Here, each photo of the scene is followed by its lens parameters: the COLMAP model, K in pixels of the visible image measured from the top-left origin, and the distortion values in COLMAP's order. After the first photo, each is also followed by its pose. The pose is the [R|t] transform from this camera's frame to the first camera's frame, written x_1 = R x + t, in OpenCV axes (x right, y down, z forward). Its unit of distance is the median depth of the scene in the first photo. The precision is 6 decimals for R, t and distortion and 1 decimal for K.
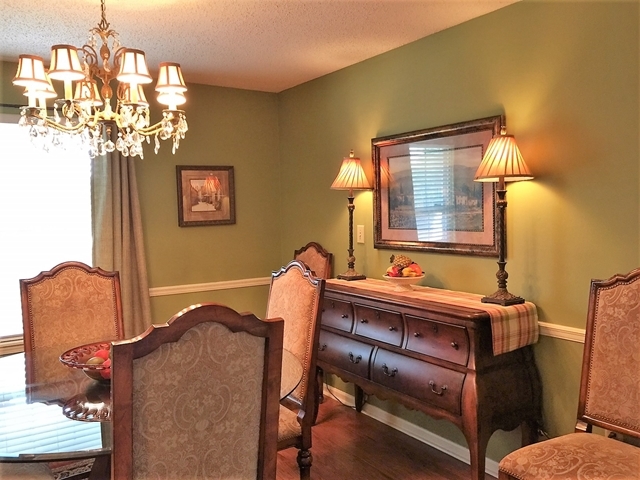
lens RADIAL K [[548.9, 0, 321.3], [0, 548.9, 243.3], [0, 0, 1]] dist [0.048216, -0.039374]
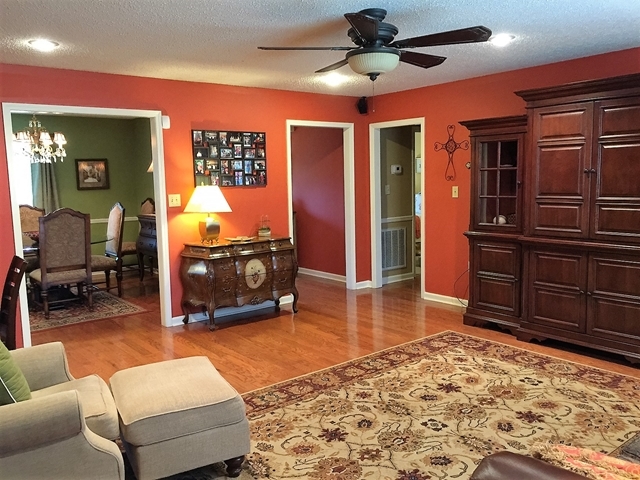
lens RADIAL K [[548.9, 0, 313.6], [0, 548.9, 235.6], [0, 0, 1]] dist [0.048216, -0.039374]
pose [[0.997067, -0.010163, 0.075852, 0.808088], [0.006991, 0.999095, 0.041960, 0.104003], [-0.076210, -0.041306, 0.996236, -1.958083]]
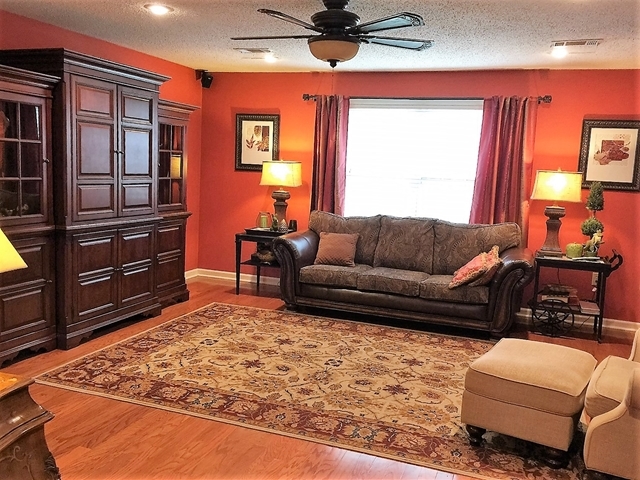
lens RADIAL K [[589.3, 0, 319.8], [0, 589.3, 240.9], [0, 0, 1]] dist [0.056064, 0.000000]
pose [[-0.593795, -0.115689, 0.796256, -1.369871], [0.015314, 0.987805, 0.154940, -0.180984], [-0.804471, 0.104196, -0.584782, 3.288201]]
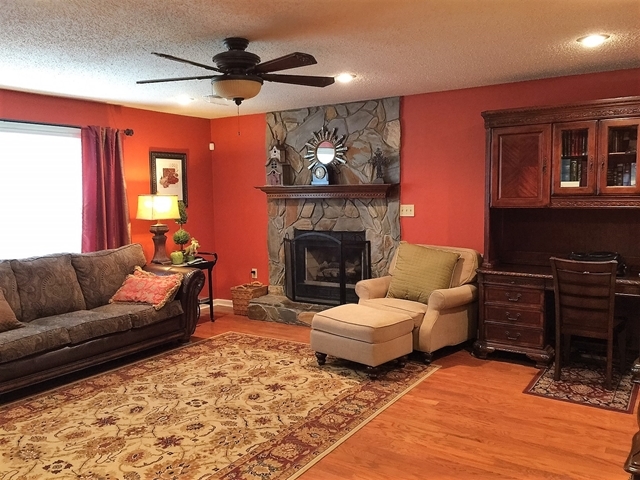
lens RADIAL K [[548.9, 0, 317.2], [0, 548.9, 240.4], [0, 0, 1]] dist [0.048216, -0.039374]
pose [[-0.920507, 0.074202, -0.383615, 2.263189], [0.014238, 0.987520, 0.156849, -0.346058], [0.390466, 0.138919, -0.910076, 4.401123]]
